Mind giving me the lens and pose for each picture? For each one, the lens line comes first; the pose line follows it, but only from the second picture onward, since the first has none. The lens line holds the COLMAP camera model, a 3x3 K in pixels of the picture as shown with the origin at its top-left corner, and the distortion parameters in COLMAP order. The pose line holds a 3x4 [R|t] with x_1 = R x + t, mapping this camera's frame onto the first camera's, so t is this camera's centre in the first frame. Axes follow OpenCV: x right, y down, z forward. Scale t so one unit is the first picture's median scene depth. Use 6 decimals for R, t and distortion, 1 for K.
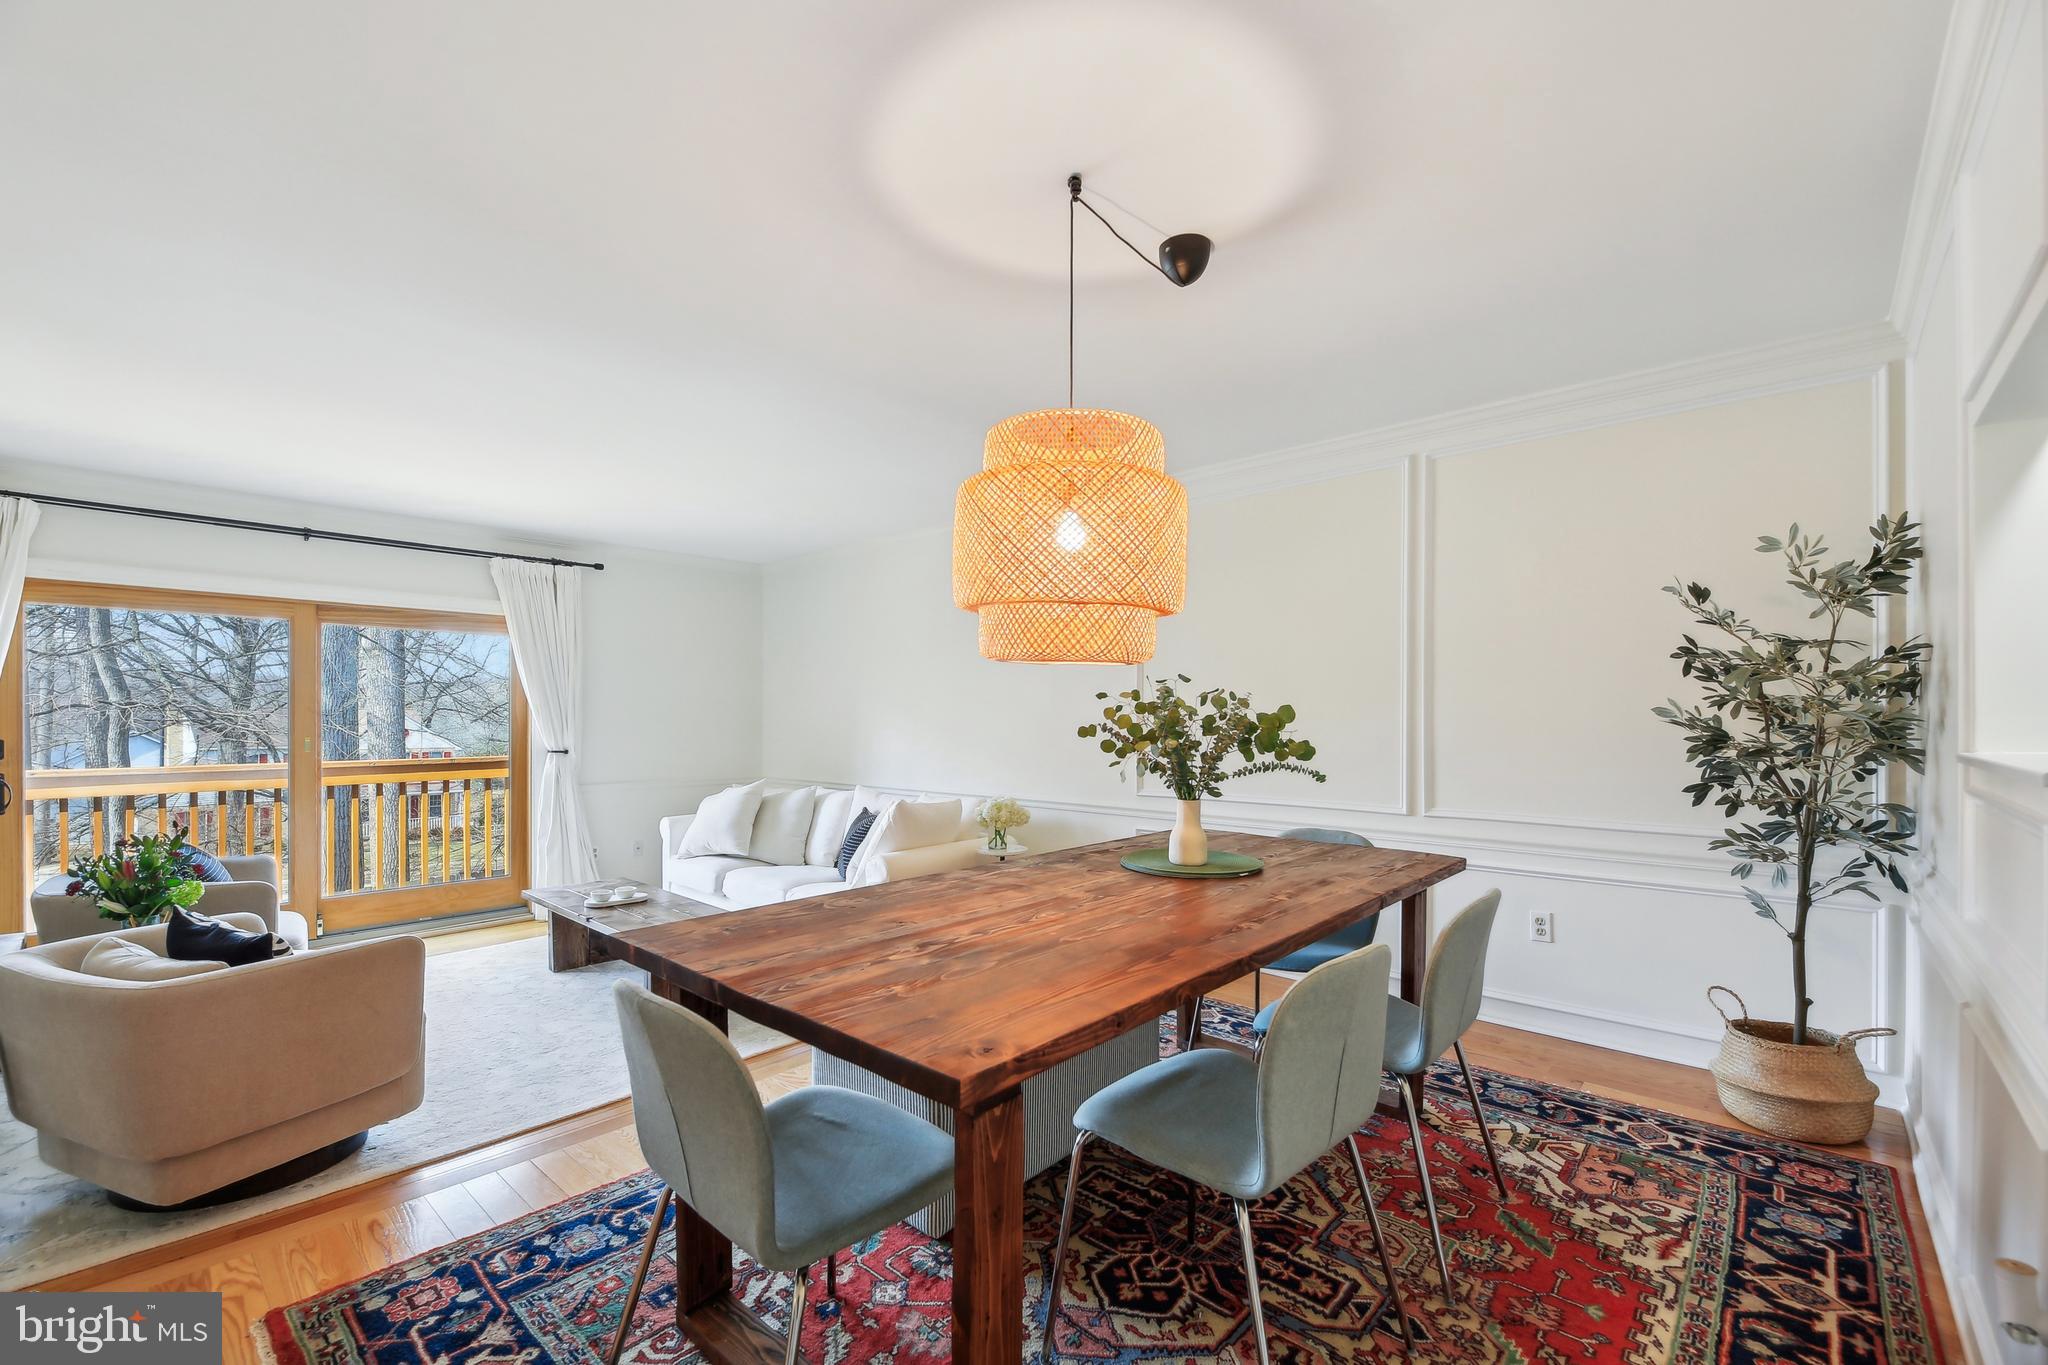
lens RADIAL K [[856.4, 0, 1015.9], [0, 856.4, 719.1], [0, 0, 1]] dist [-0.008087, -0.000493]
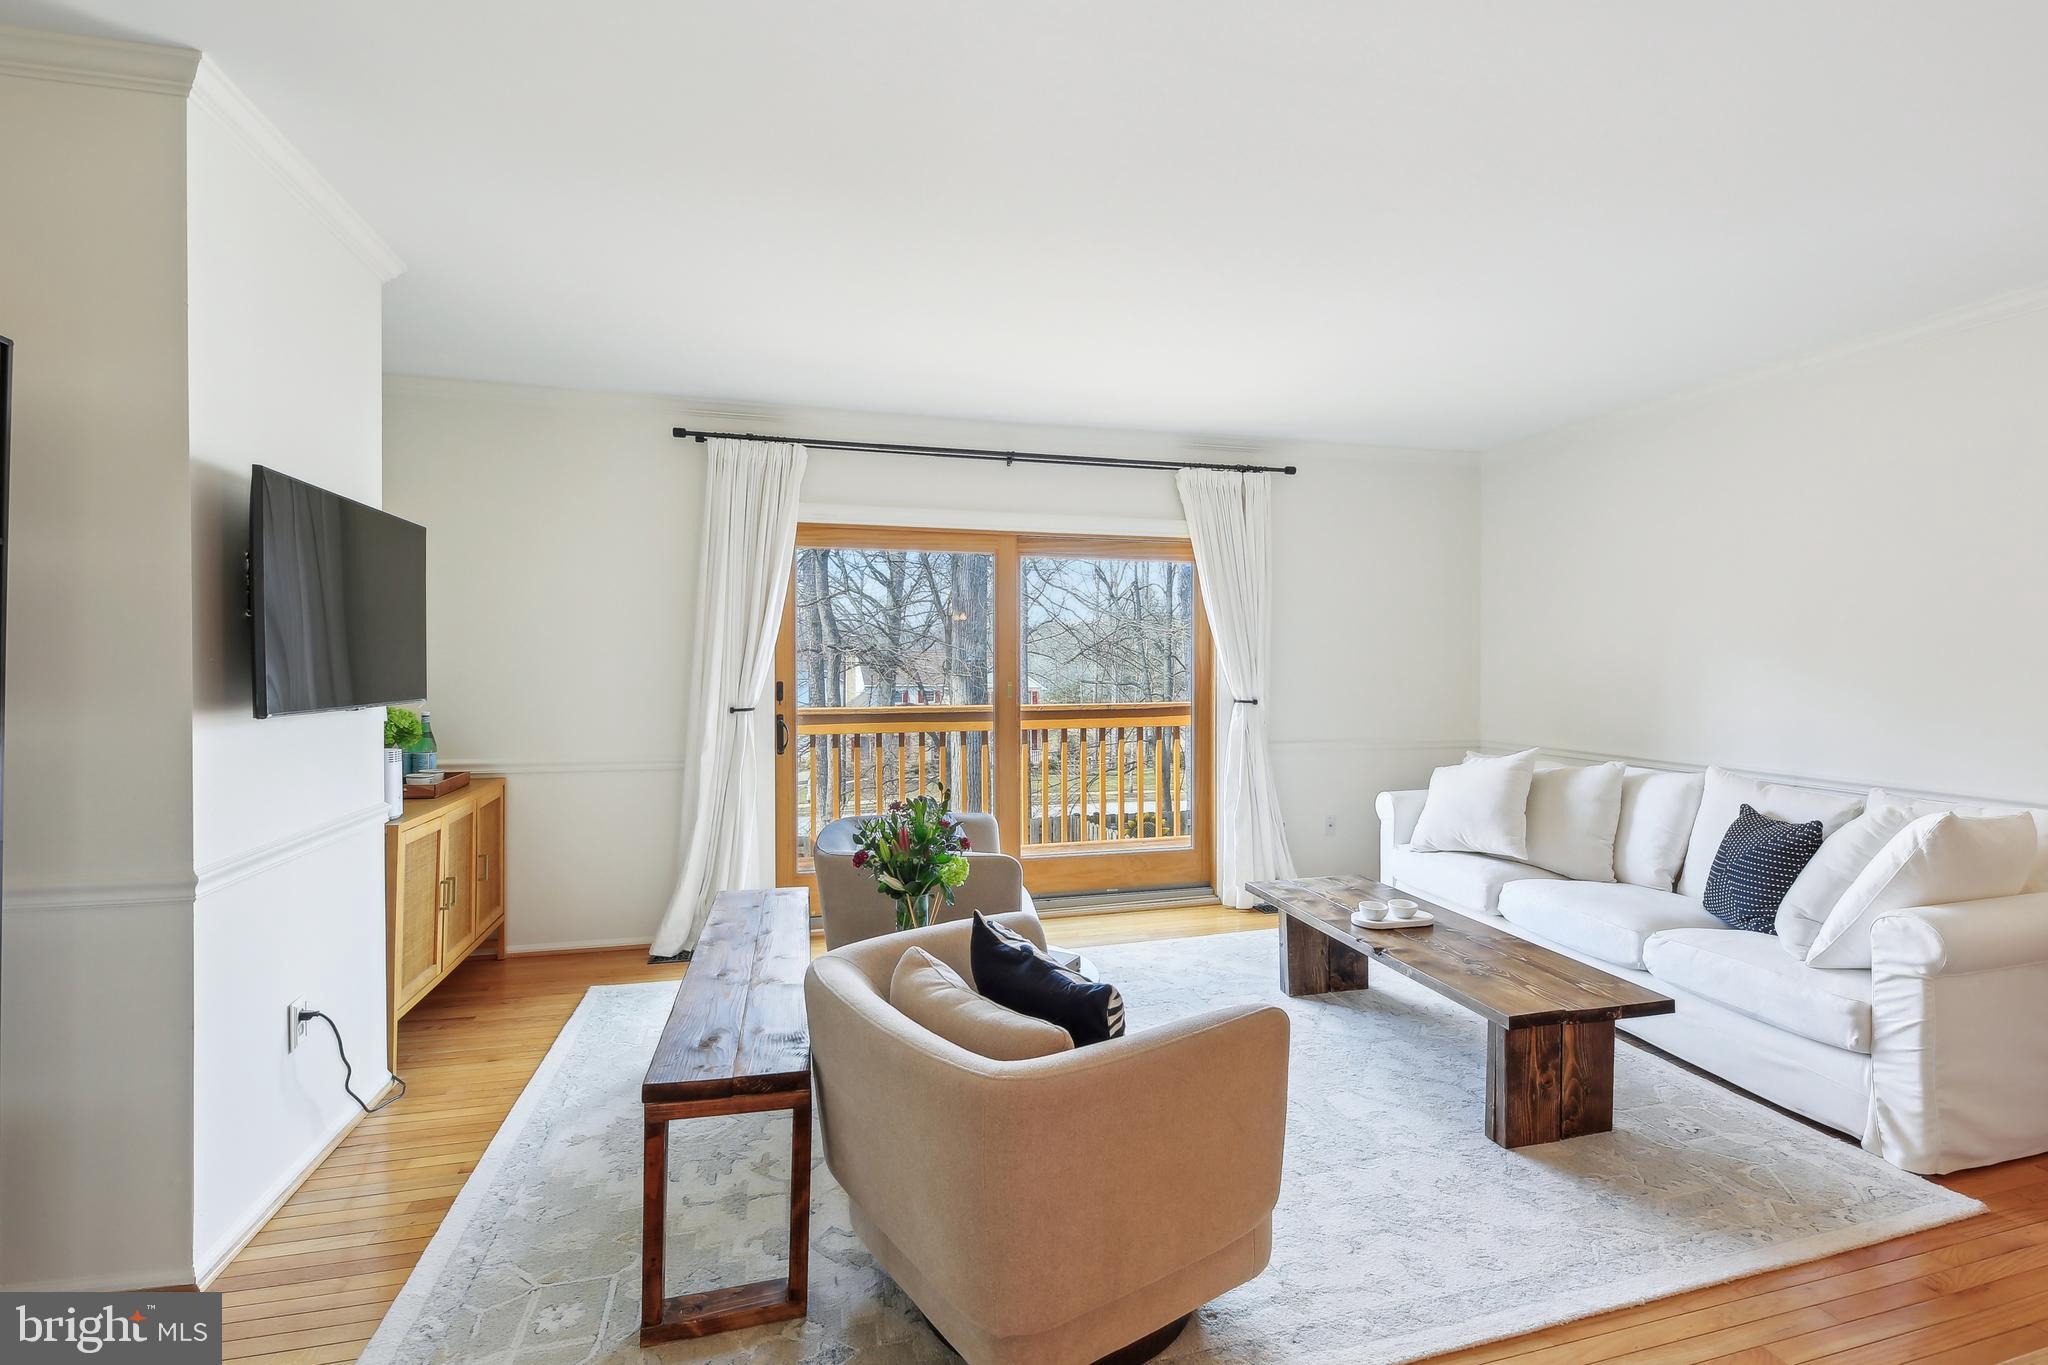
lens RADIAL K [[844.7, 0, 1016.4], [0, 844.7, 672.3], [0, 0, 1]] dist [-0.001051, -0.000303]
pose [[0.844206, 0.007523, -0.535966, -0.301932], [-0.000541, 0.999913, 0.013182, -0.000128], [0.536019, -0.010839, 0.844136, 0.210954]]
